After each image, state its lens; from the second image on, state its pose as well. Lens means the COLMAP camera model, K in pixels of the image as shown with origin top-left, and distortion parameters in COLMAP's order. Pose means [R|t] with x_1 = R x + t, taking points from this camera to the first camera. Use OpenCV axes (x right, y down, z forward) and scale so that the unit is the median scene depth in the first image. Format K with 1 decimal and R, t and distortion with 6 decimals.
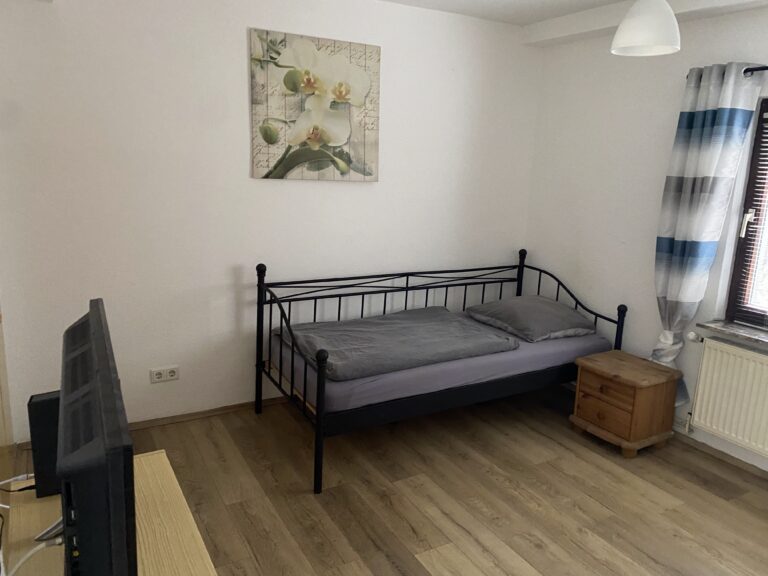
lens RADIAL K [[593.2, 0, 384.0], [0, 593.2, 288.0], [0, 0, 1]] dist [0.047644, -0.059253]
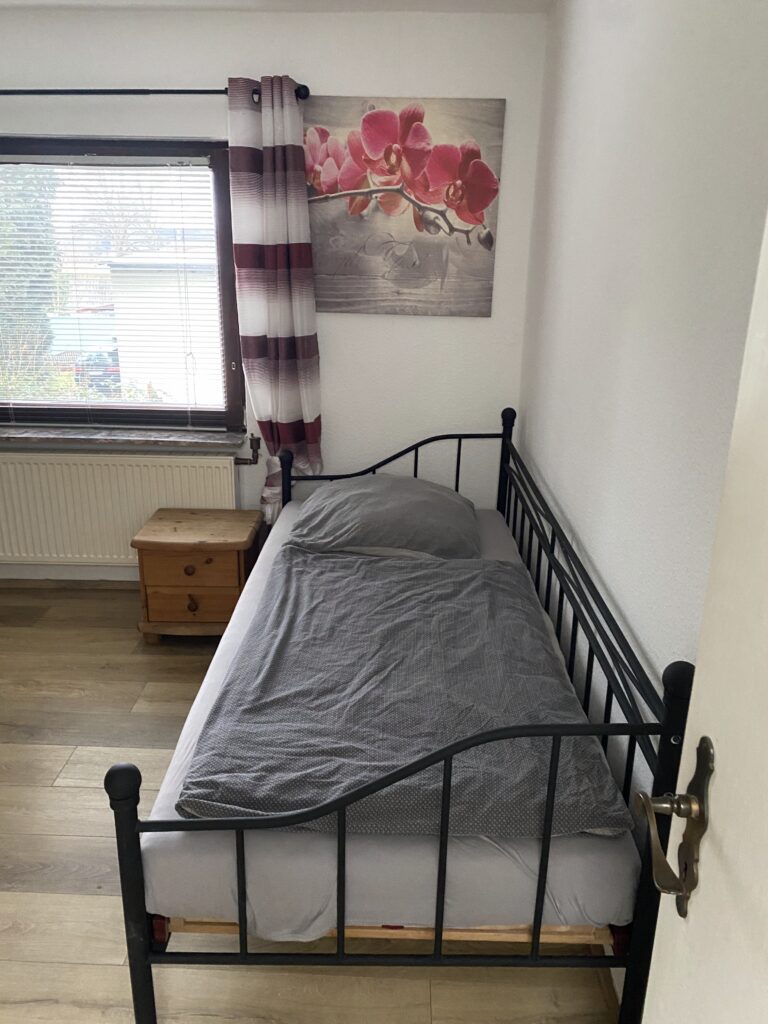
lens RADIAL K [[790.9, 0, 384.0], [0, 790.9, 512.0], [0, 0, 1]] dist [0.047644, -0.059253]
pose [[0.534252, -0.298336, 0.790930, -0.011772], [0.187684, 0.954162, 0.233132, 0.020621], [-0.824227, 0.023893, 0.565756, -0.059819]]
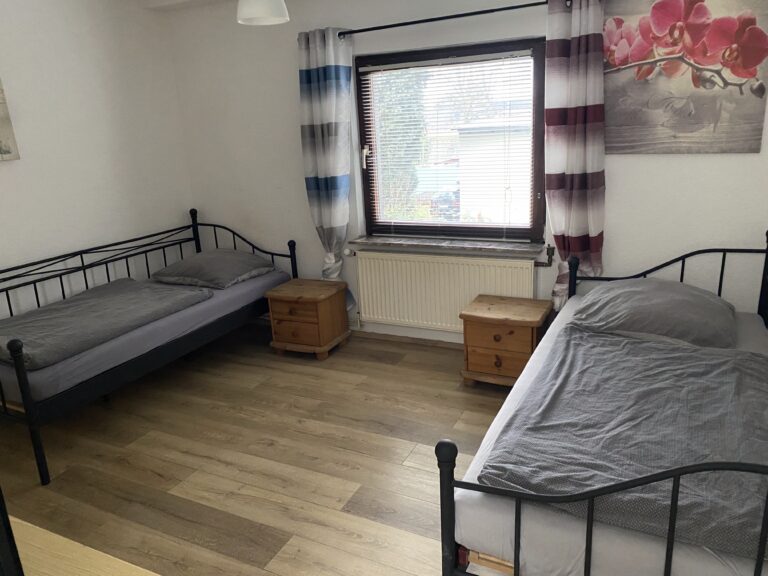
lens RADIAL K [[593.2, 0, 384.0], [0, 593.2, 288.0], [0, 0, 1]] dist [0.047644, -0.059253]
pose [[0.837087, -0.230931, 0.495940, -0.053080], [0.201323, 0.972957, 0.113242, 0.027603], [-0.508680, 0.005051, 0.860941, -0.106621]]
